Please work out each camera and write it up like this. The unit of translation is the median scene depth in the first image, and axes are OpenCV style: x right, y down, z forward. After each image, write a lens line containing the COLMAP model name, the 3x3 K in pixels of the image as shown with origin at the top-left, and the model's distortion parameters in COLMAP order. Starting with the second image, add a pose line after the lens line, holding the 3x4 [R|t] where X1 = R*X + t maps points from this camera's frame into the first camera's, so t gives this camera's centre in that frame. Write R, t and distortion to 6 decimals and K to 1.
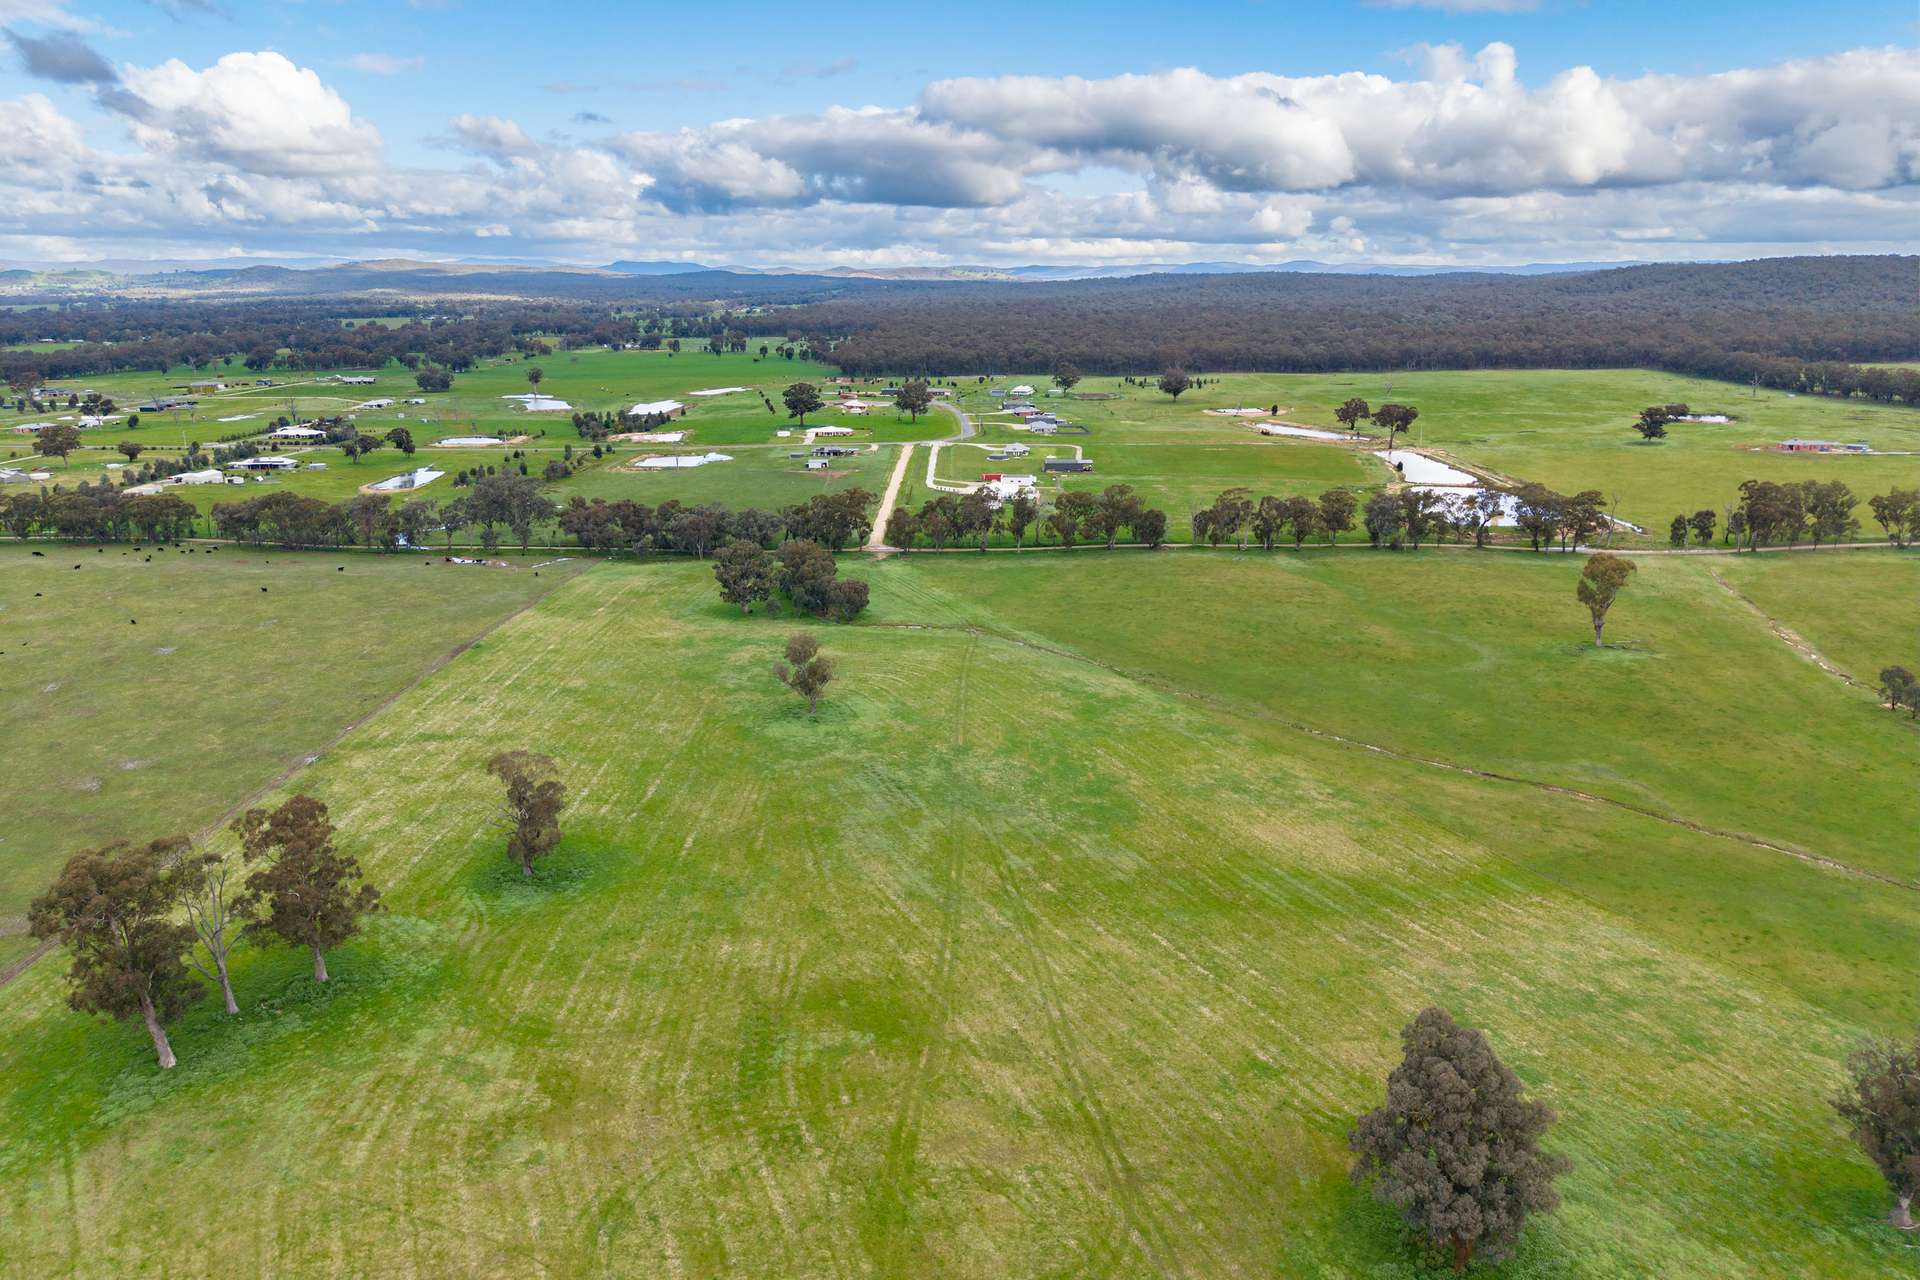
lens RADIAL K [[1278.9, 0, 966.9], [0, 1278.9, 604.9], [0, 0, 1]] dist [0.060370, -0.081355]
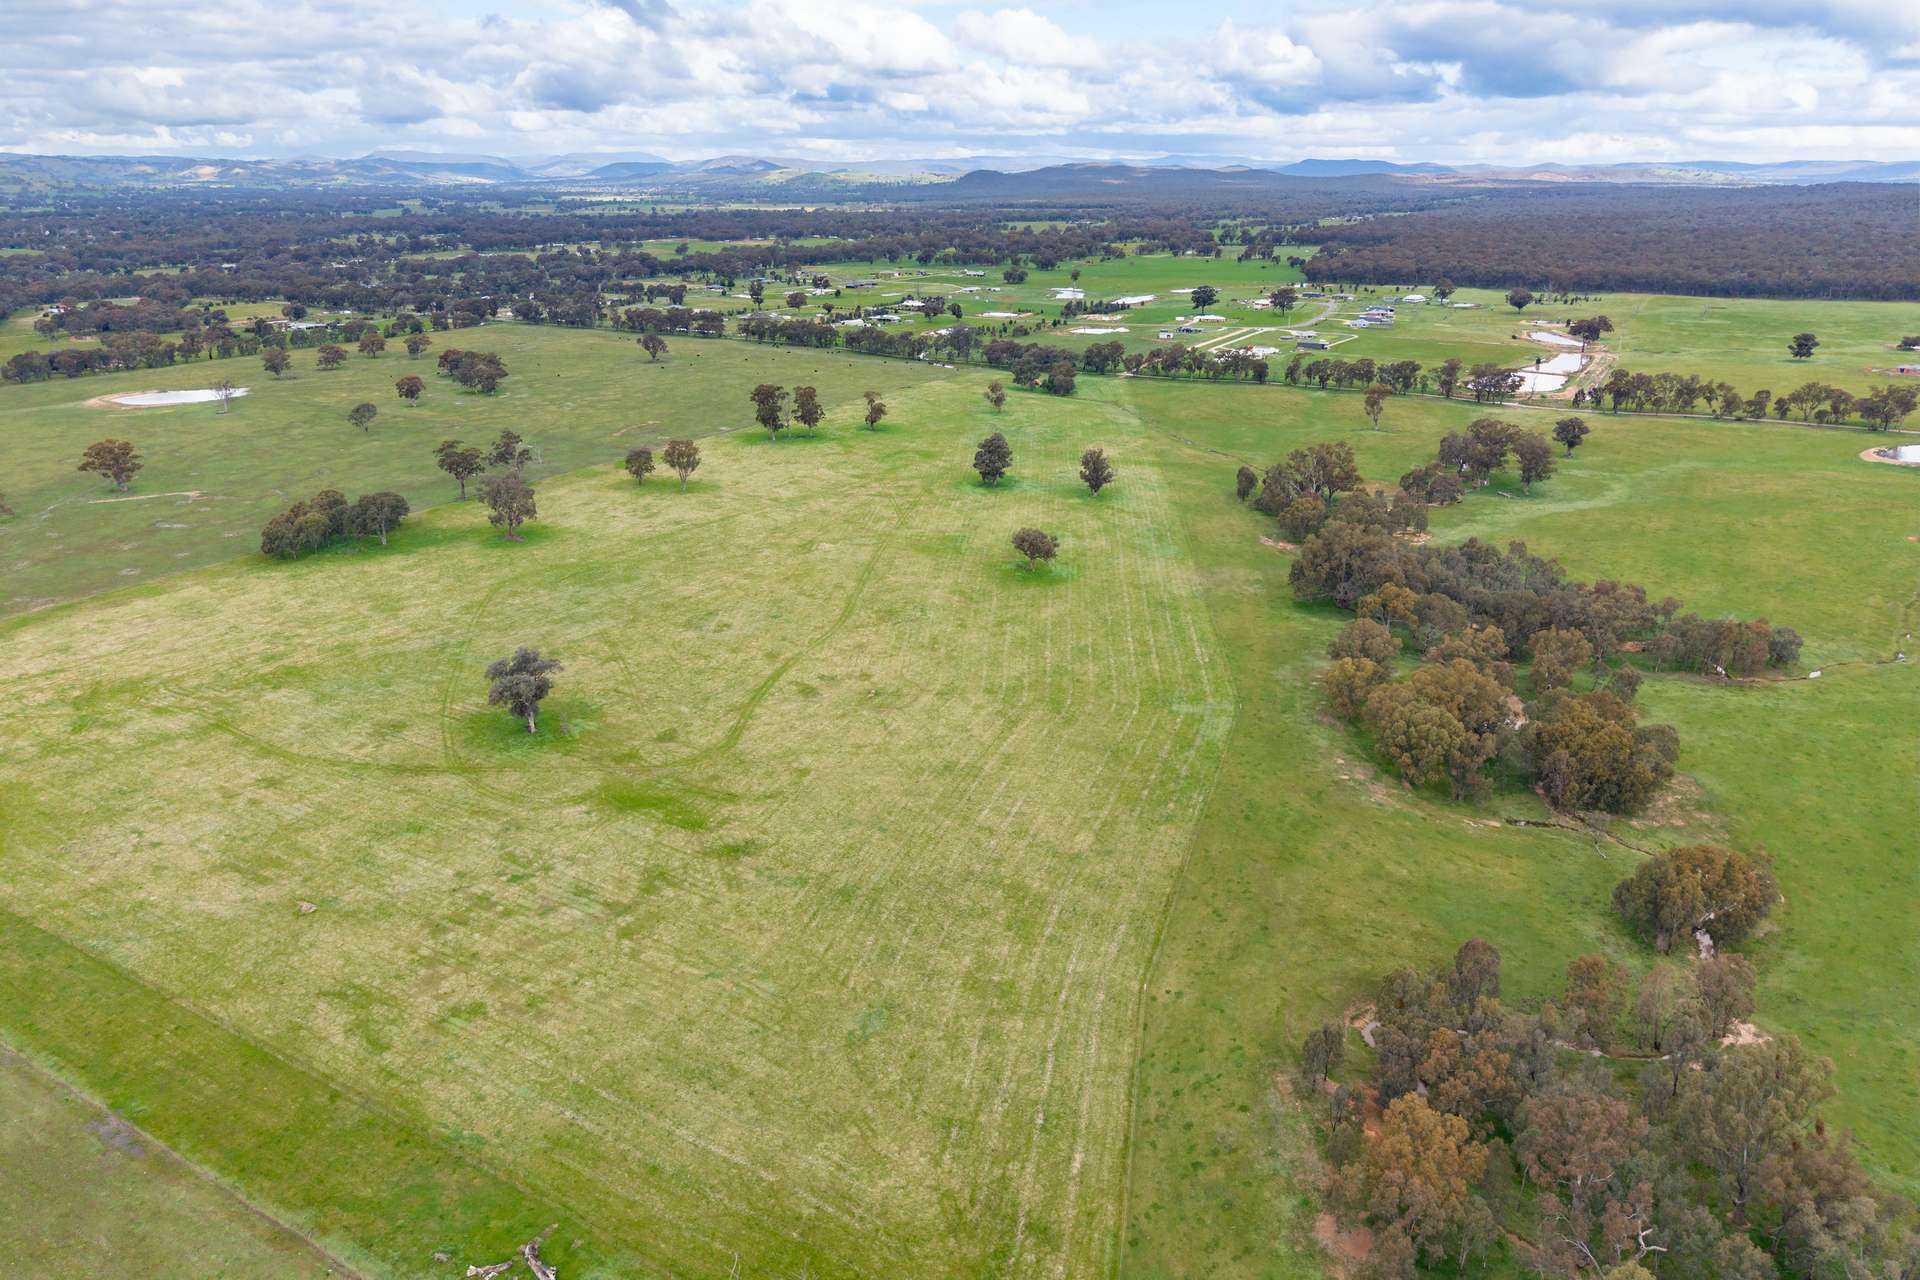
lens RADIAL K [[1244.8, 0, 963.2], [0, 1244.8, 691.6], [0, 0, 1]] dist [0.026593, -0.022999]
pose [[0.871510, 0.190077, -0.452041, 0.196005], [-0.123055, 0.977096, 0.173612, 0.037717], [0.474687, -0.095679, 0.874939, -0.239972]]
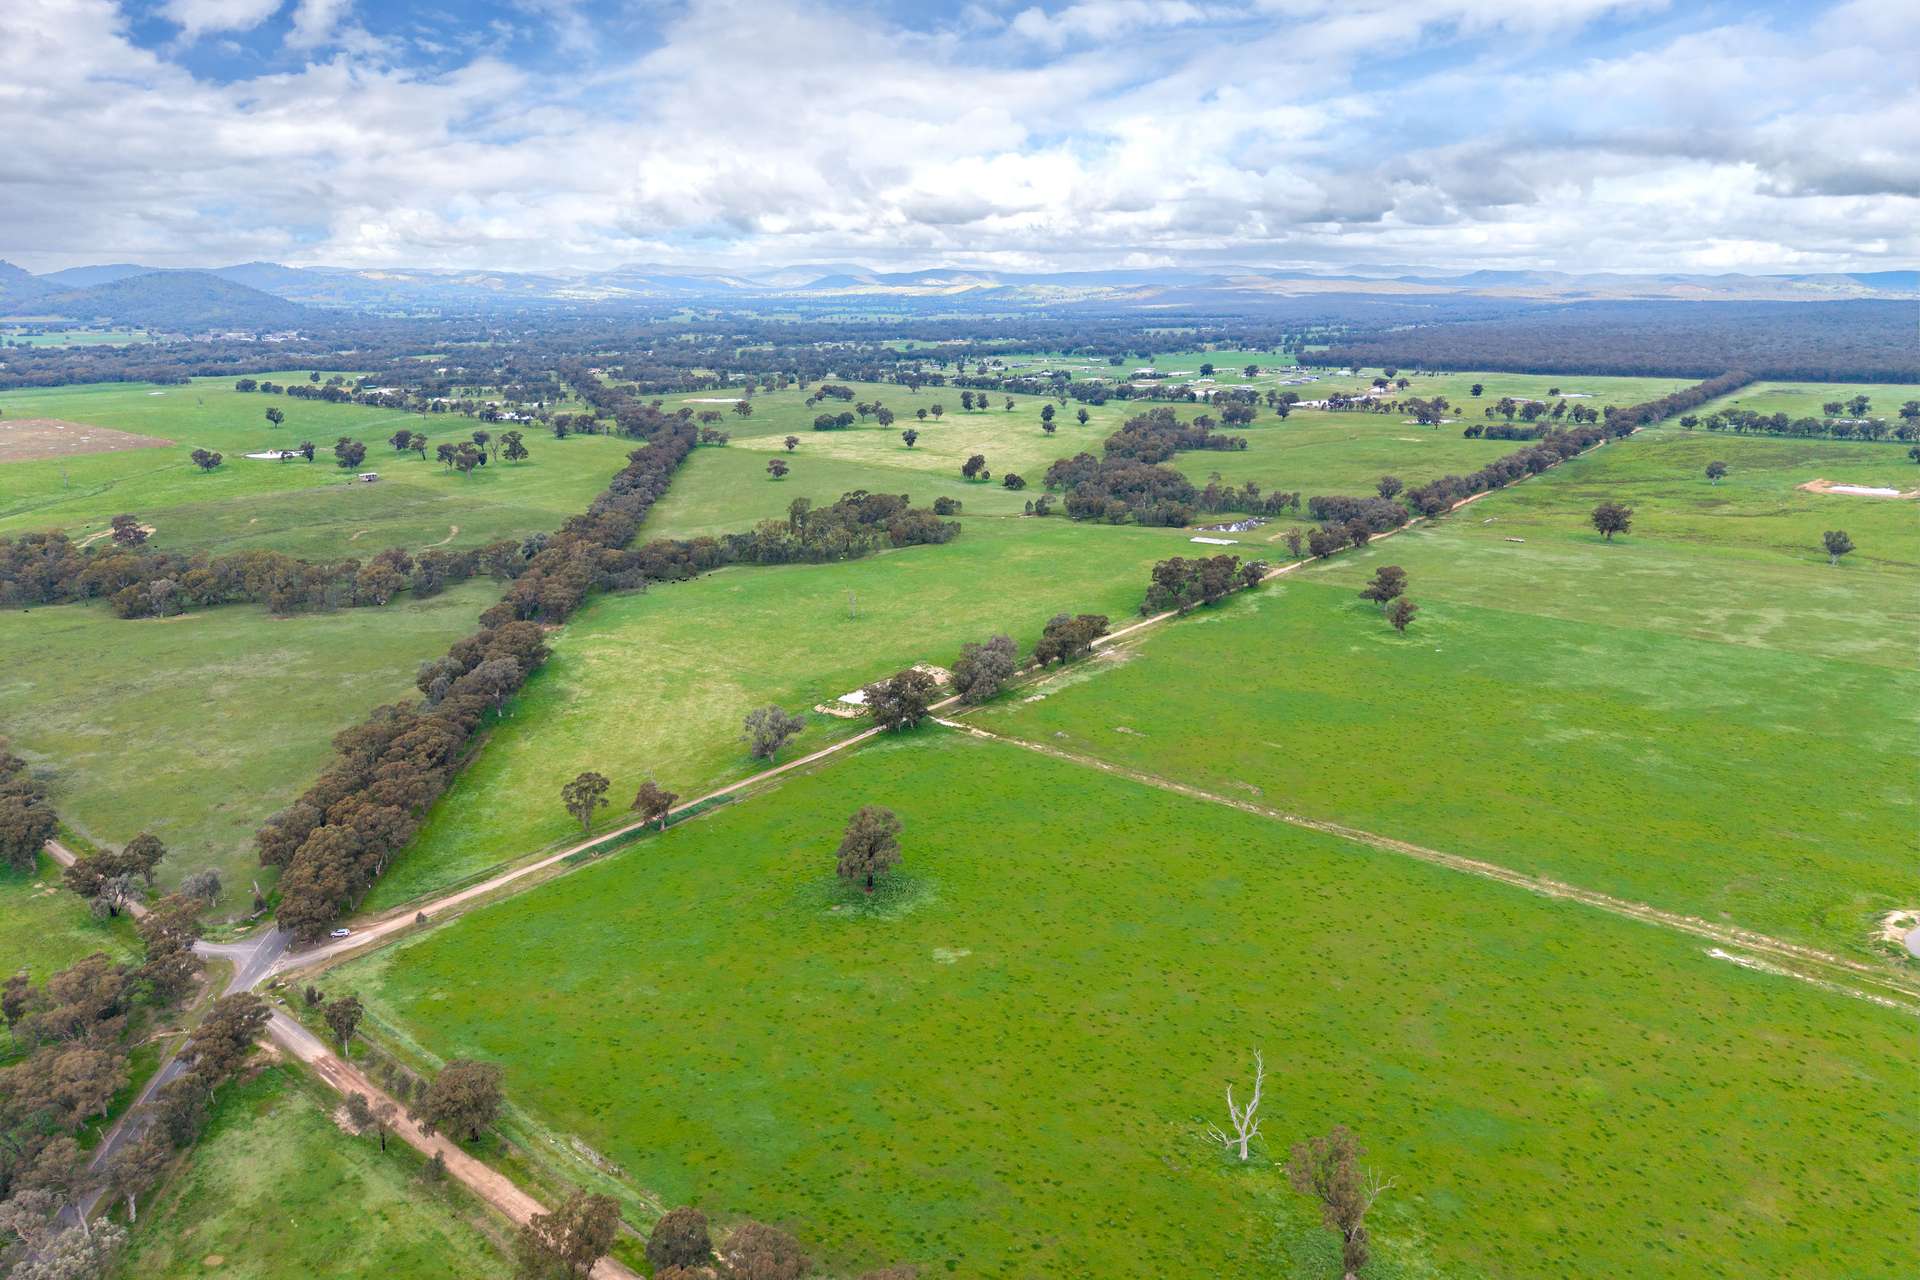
lens RADIAL K [[1278.9, 0, 966.9], [0, 1278.9, 604.9], [0, 0, 1]] dist [0.060370, -0.081355]
pose [[0.792814, 0.150110, -0.590688, 0.598772], [-0.150851, 0.987369, 0.048447, 0.143327], [0.590499, 0.050697, 0.805444, -0.762013]]
